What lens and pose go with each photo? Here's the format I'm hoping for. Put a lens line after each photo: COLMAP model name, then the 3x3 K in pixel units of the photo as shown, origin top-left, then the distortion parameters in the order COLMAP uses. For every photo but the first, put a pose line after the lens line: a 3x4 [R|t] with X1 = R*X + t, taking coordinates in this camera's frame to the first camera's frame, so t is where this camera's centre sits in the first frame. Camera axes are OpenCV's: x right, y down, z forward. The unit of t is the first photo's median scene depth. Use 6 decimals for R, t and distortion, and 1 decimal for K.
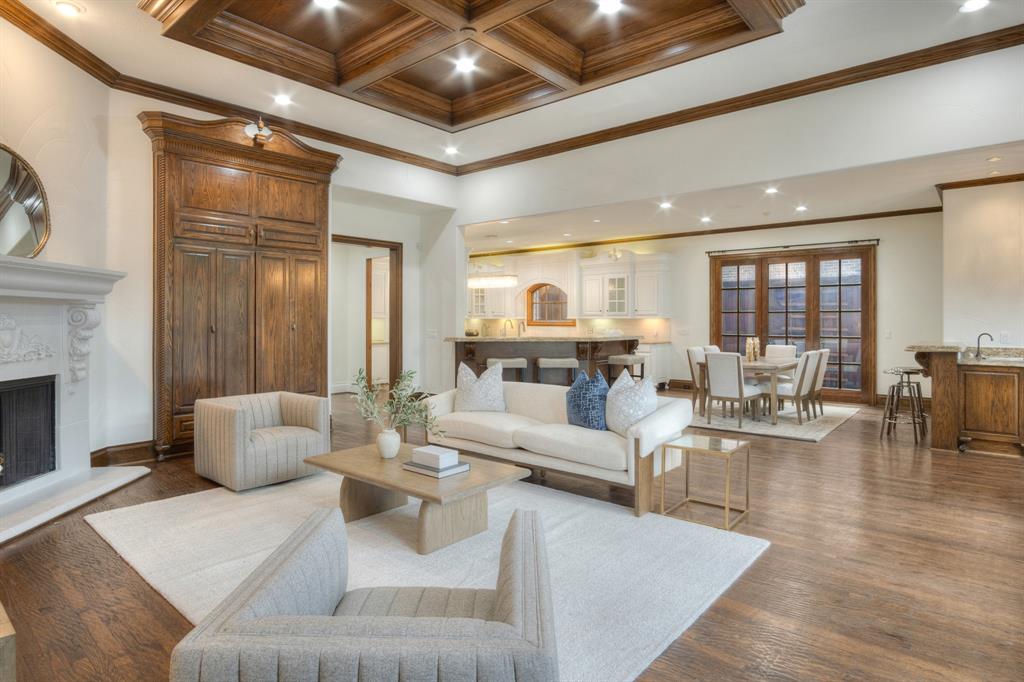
lens RADIAL K [[568.1, 0, 506.7], [0, 568.1, 321.8], [0, 0, 1]] dist [0.000285, 0.000170]
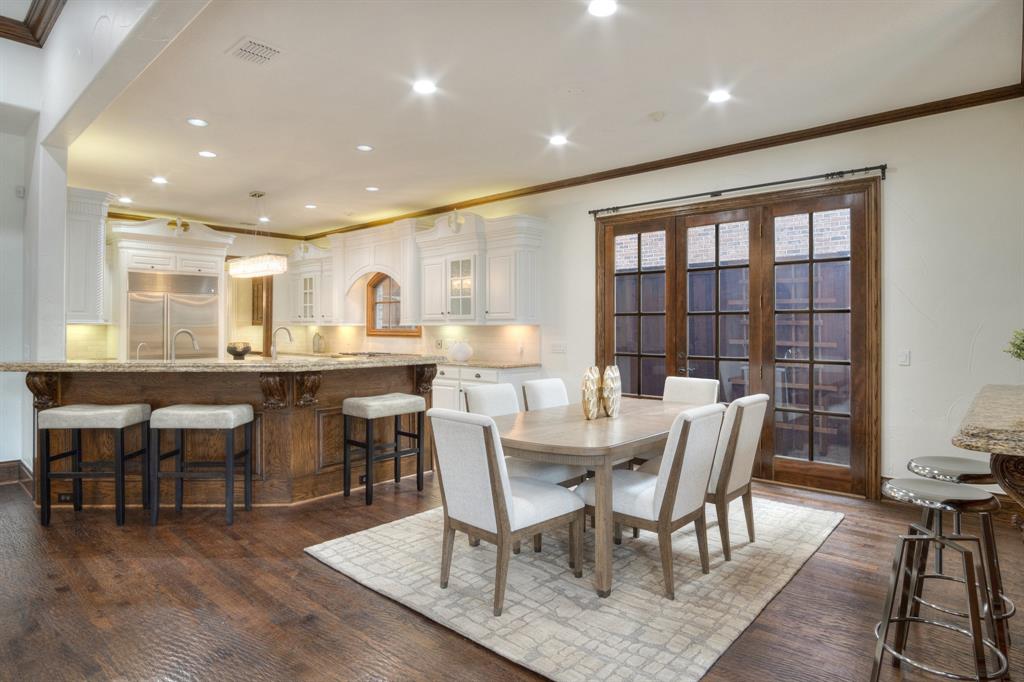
lens RADIAL K [[561.2, 0, 511.1], [0, 561.2, 327.1], [0, 0, 1]] dist [-0.002632, -0.000503]
pose [[0.999838, 0.000709, -0.017965, 0.277835], [-0.000812, 0.999983, -0.005741, -0.000379], [0.017960, 0.005755, 0.999822, 0.416417]]
